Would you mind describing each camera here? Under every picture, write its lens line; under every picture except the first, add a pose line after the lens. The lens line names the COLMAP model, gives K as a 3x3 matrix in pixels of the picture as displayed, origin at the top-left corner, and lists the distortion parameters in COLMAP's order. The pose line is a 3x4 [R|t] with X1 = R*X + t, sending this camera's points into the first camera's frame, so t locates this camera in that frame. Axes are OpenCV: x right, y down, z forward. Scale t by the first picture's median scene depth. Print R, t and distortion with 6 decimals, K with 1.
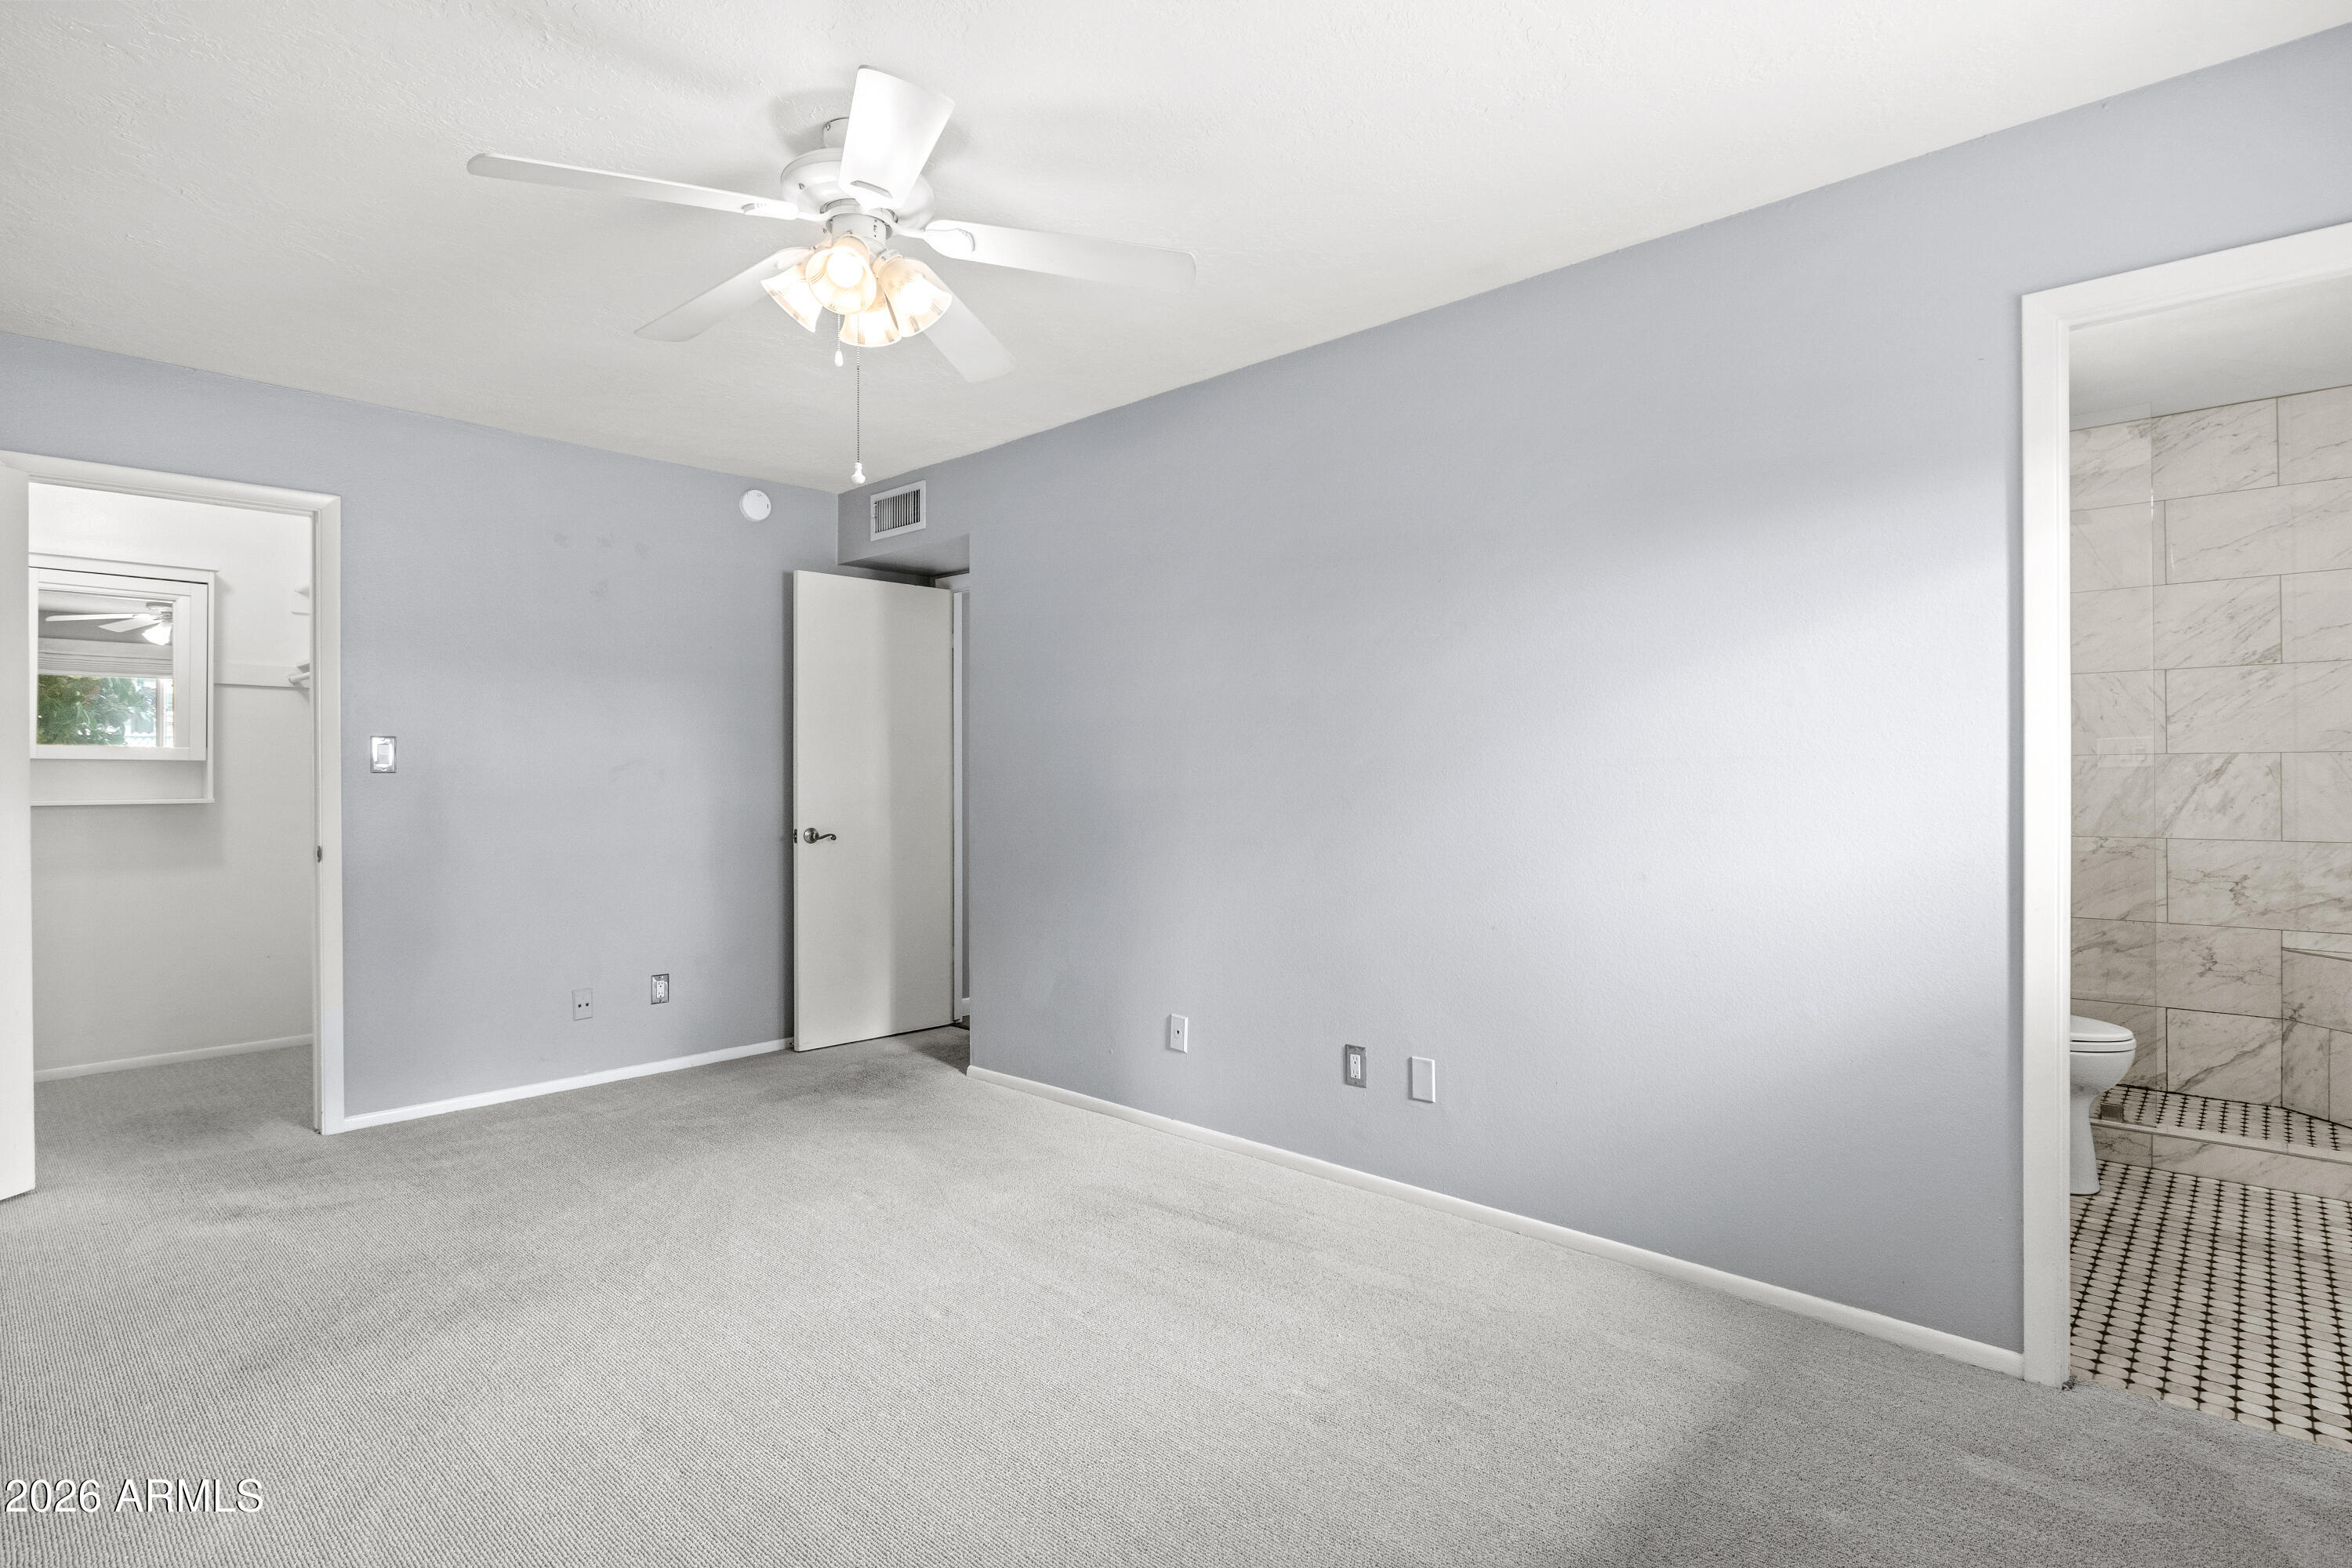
lens RADIAL K [[1199.8, 0, 1173.4], [0, 1199.8, 781.4], [0, 0, 1]] dist [-0.009127, 0.000456]
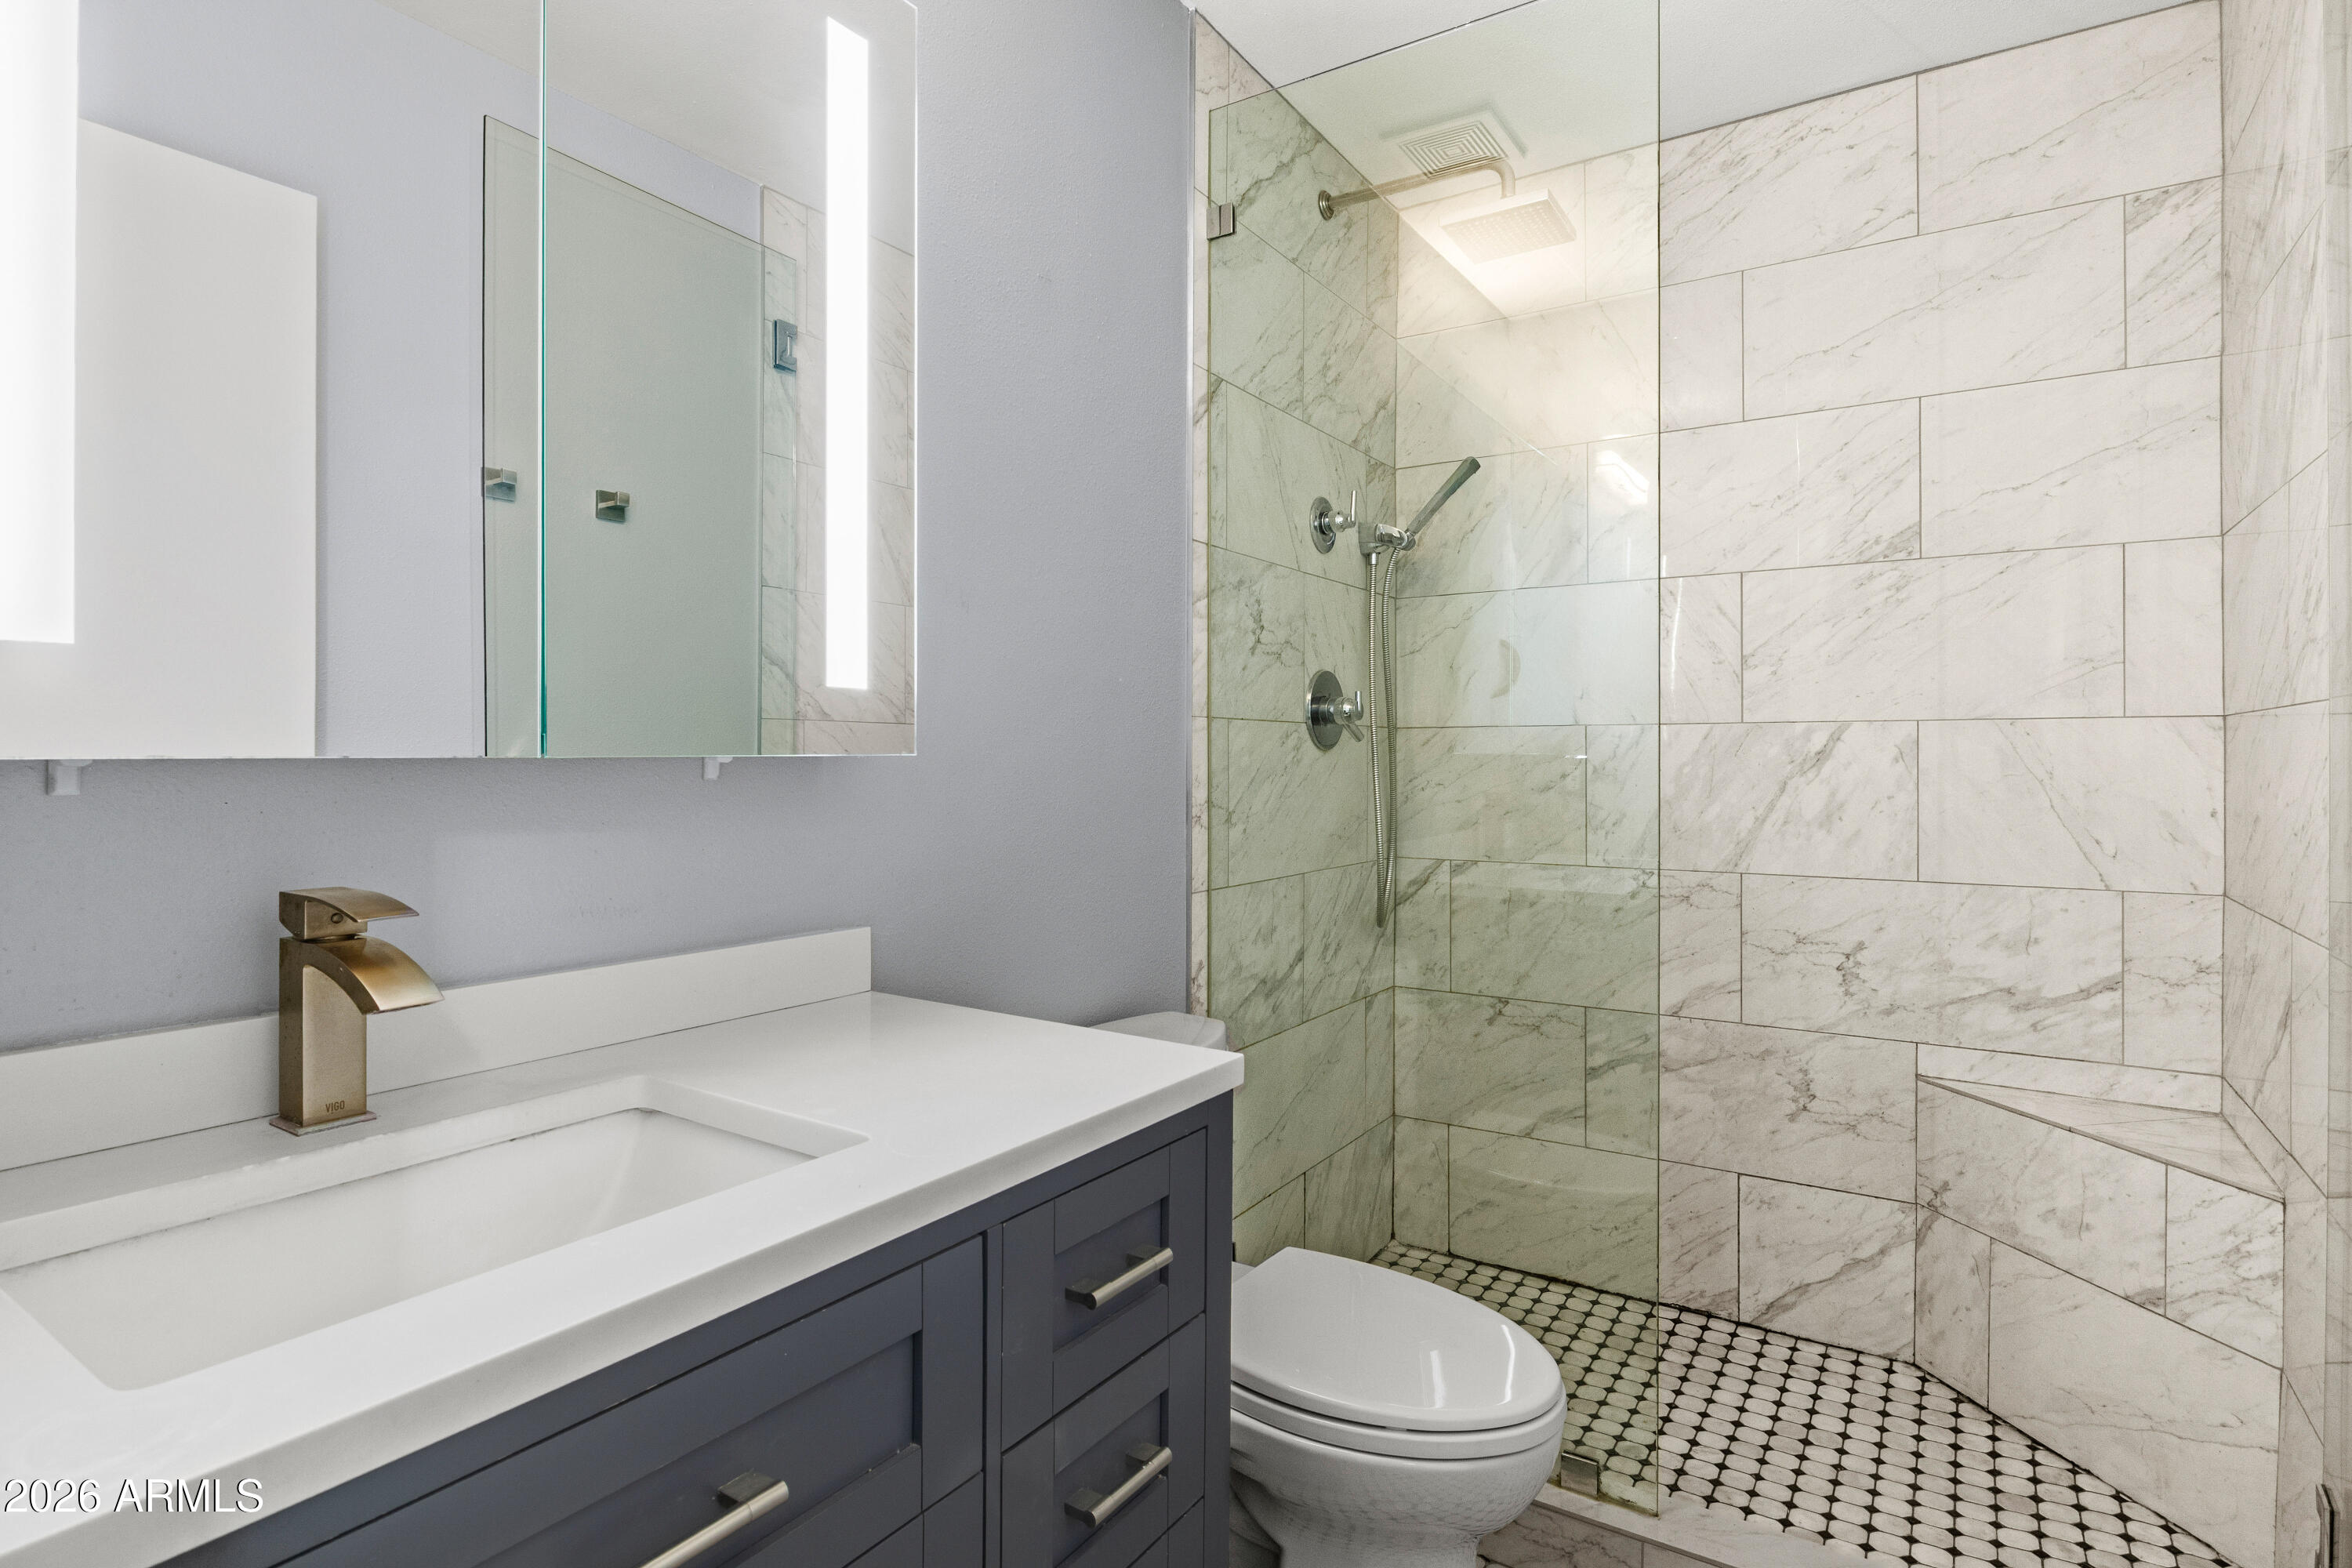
lens RADIAL K [[1199.8, 0, 1178.9], [0, 1199.8, 773.6], [0, 0, 1]] dist [-0.009127, 0.000456]
pose [[0.988150, 0.003773, 0.153446, 0.500149], [-0.004499, 0.999980, 0.004385, -0.000538], [-0.153427, -0.005024, 0.988147, 0.498728]]
